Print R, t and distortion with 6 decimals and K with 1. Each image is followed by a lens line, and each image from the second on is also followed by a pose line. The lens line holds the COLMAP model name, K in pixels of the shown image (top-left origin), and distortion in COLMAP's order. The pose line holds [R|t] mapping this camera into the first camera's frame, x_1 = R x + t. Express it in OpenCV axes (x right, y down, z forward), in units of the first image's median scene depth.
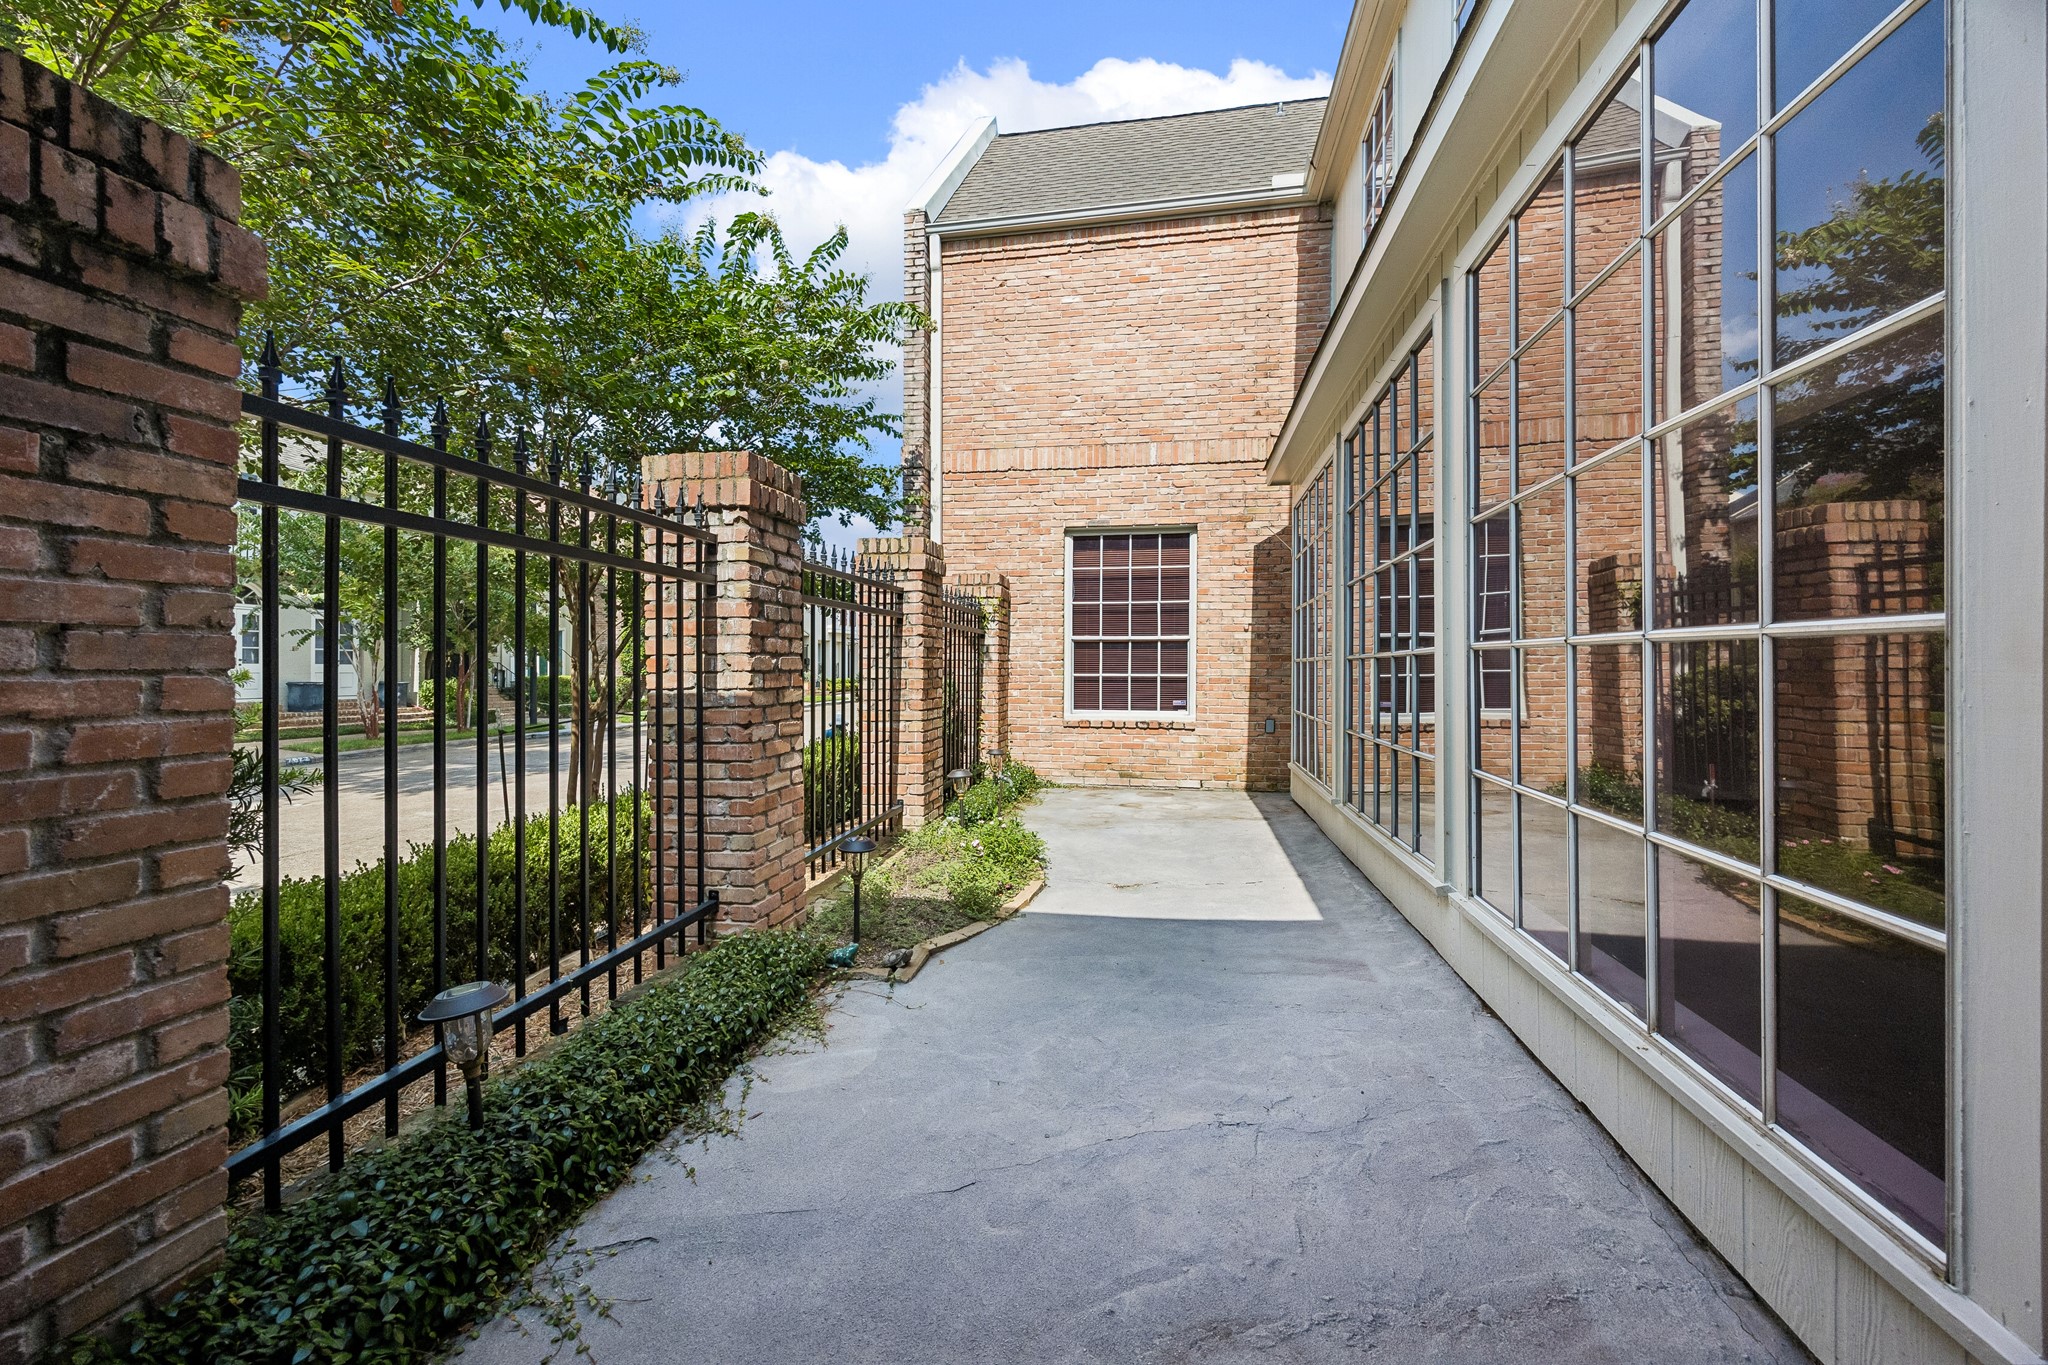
lens RADIAL K [[756.2, 0, 1026.9], [0, 756.2, 675.4], [0, 0, 1]] dist [0.001485, 0.000060]
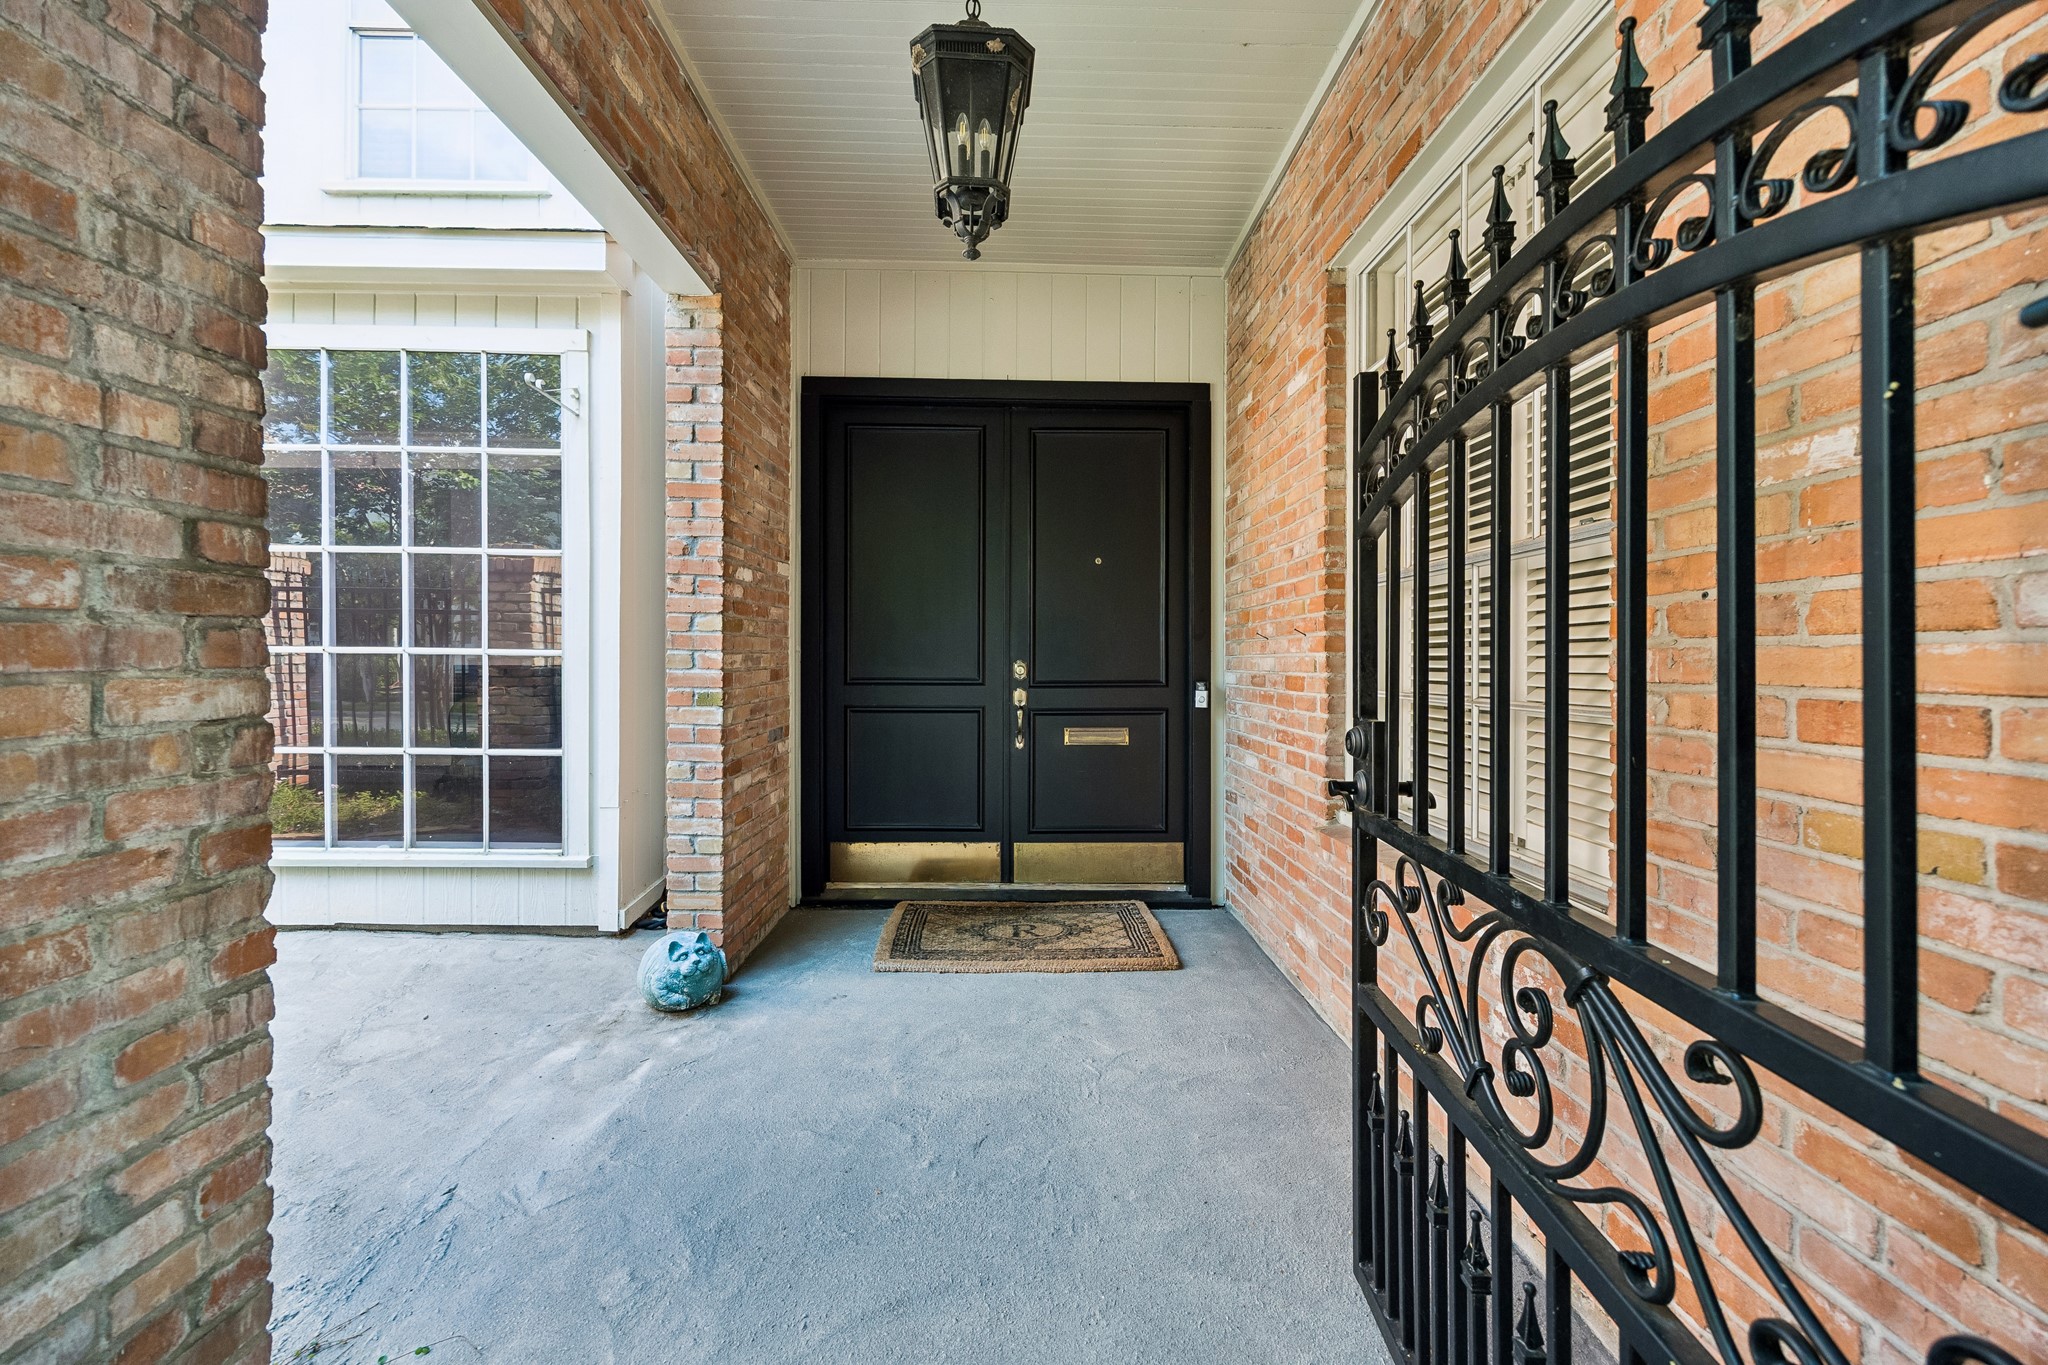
lens RADIAL K [[797.1, 0, 1026.6], [0, 797.1, 671.9], [0, 0, 1]] dist [0.003612, -0.000360]
pose [[-0.196148, -0.015242, 0.980456, -1.872869], [0.000424, 0.999878, 0.015629, -0.033248], [-0.980574, 0.003481, -0.196117, -0.210526]]
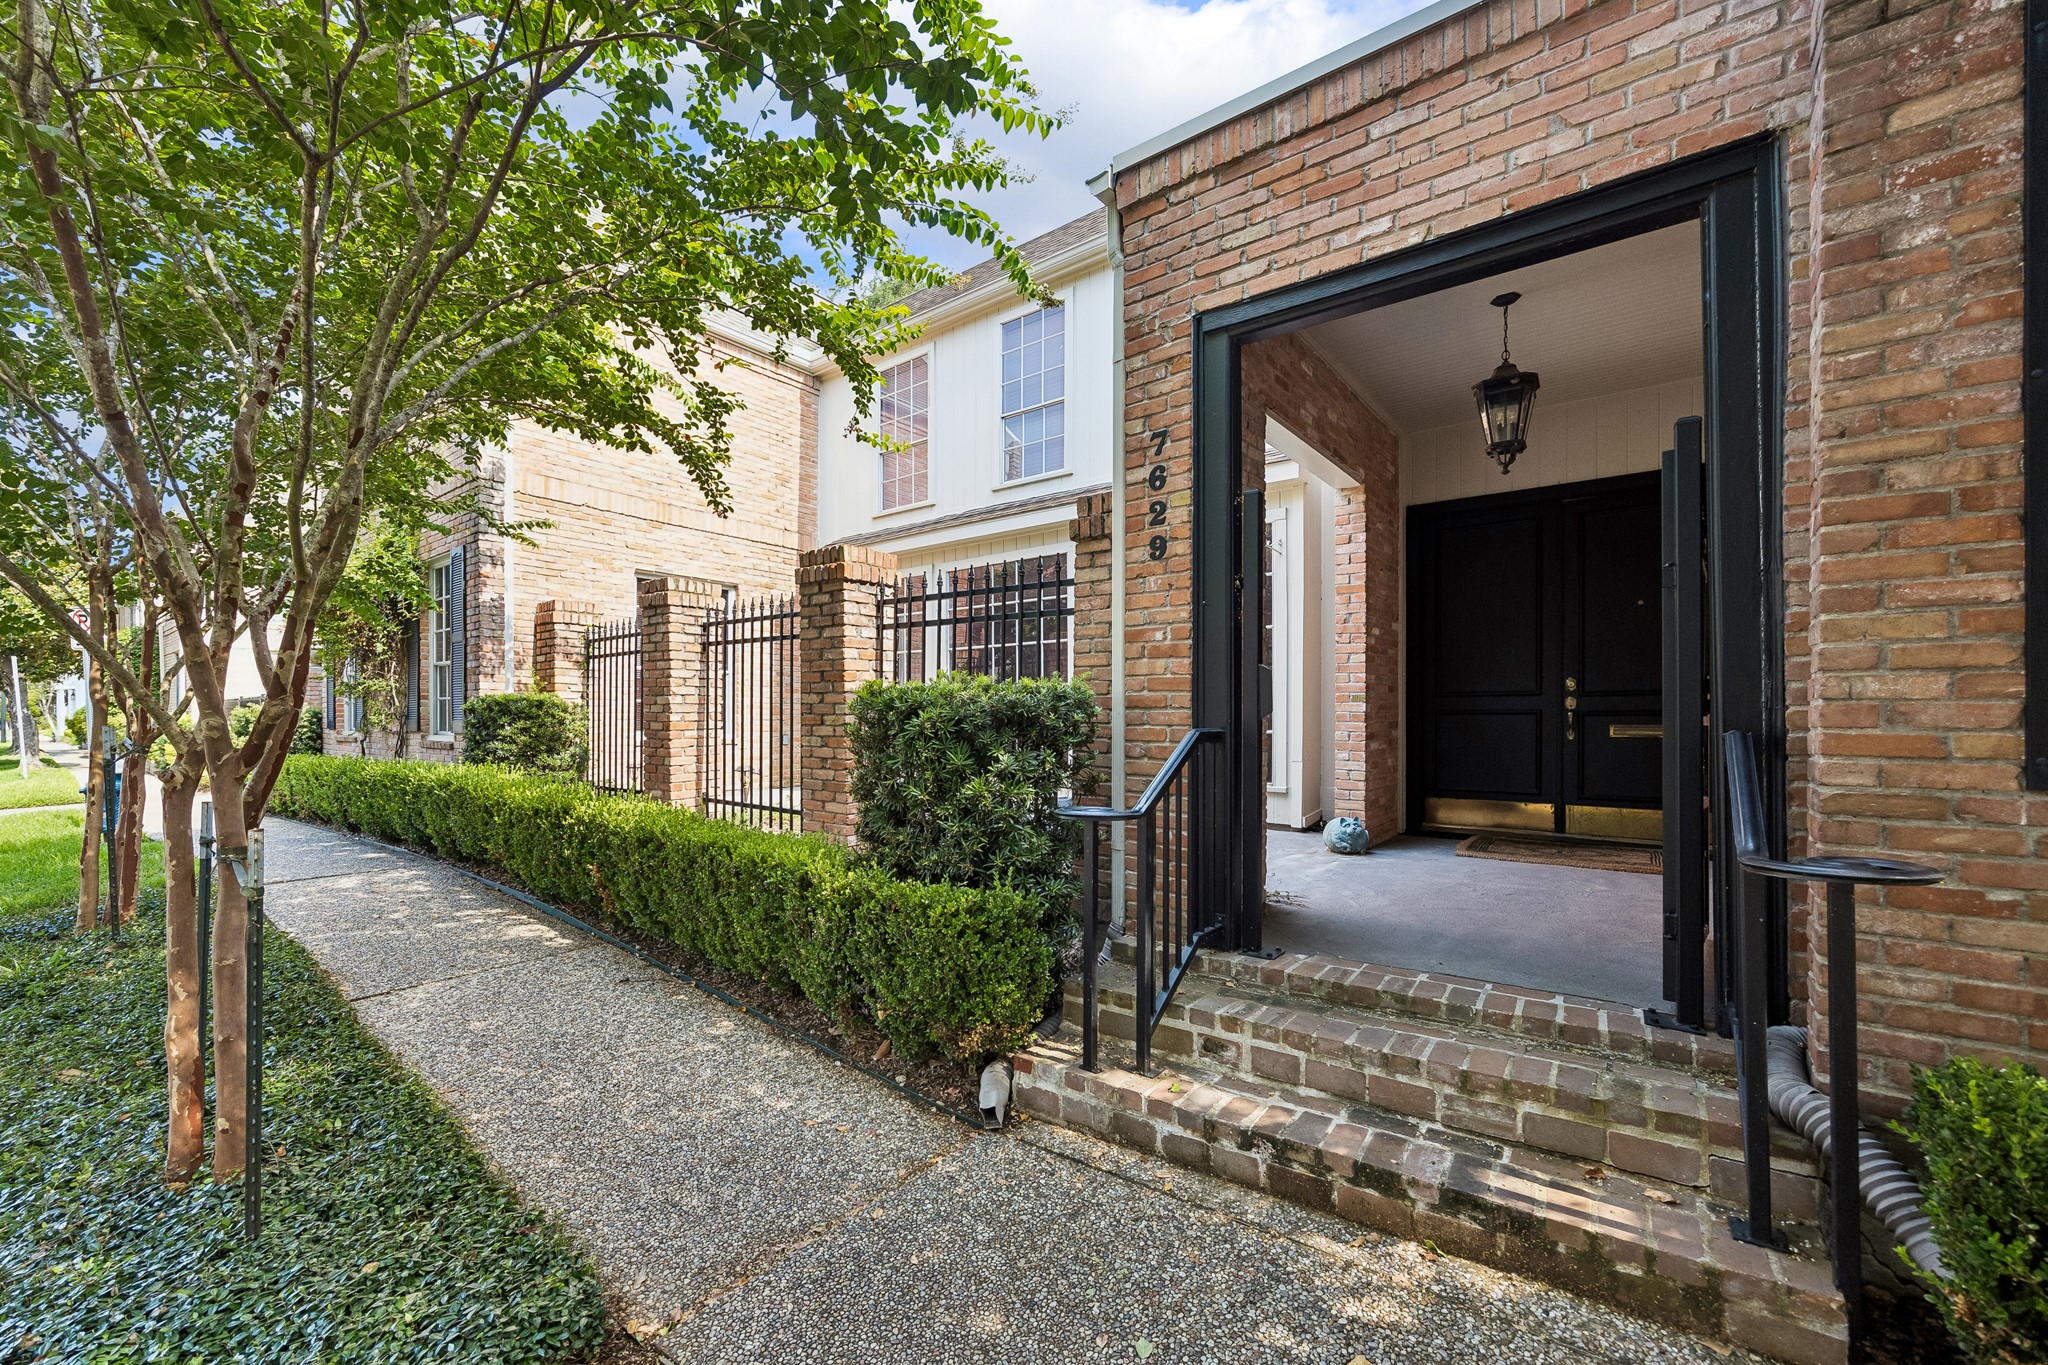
lens RADIAL K [[797.1, 0, 1019.7], [0, 797.1, 717.4], [0, 0, 1]] dist [0.003612, -0.000360]
pose [[0.479026, 0.001724, 0.877799, -4.126155], [0.003020, 0.999989, -0.003612, 0.193478], [-0.877796, 0.004381, 0.479015, -0.227150]]
